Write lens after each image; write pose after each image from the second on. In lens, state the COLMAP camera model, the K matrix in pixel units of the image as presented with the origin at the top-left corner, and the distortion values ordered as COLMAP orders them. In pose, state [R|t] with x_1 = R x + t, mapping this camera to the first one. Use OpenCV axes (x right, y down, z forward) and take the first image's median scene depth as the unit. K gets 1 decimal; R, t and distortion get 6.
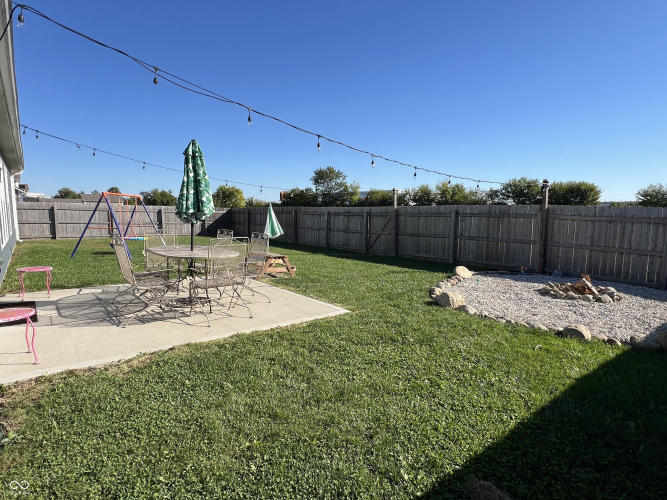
lens RADIAL K [[380.4, 0, 333.3], [0, 380.4, 250.8], [0, 0, 1]] dist [-0.001443, -0.000594]
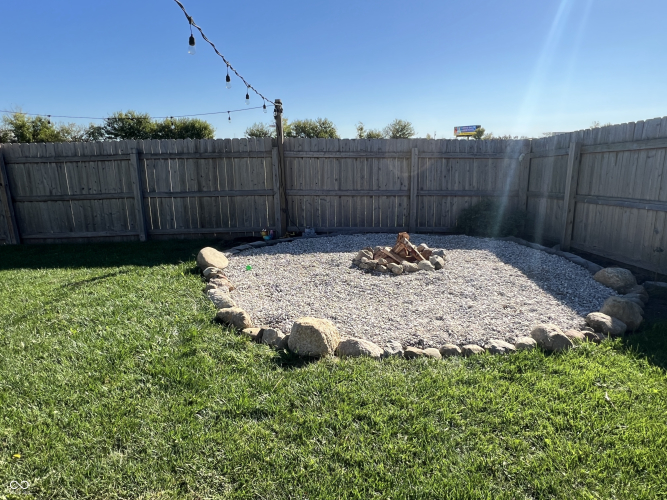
lens RADIAL K [[440.6, 0, 334.5], [0, 440.6, 248.7], [0, 0, 1]] dist [-0.016790, 0.004279]
pose [[0.607680, -0.189798, 0.771169, -0.037743], [0.106576, 0.981729, 0.157638, -0.031068], [-0.786998, -0.013605, 0.616805, 0.351569]]
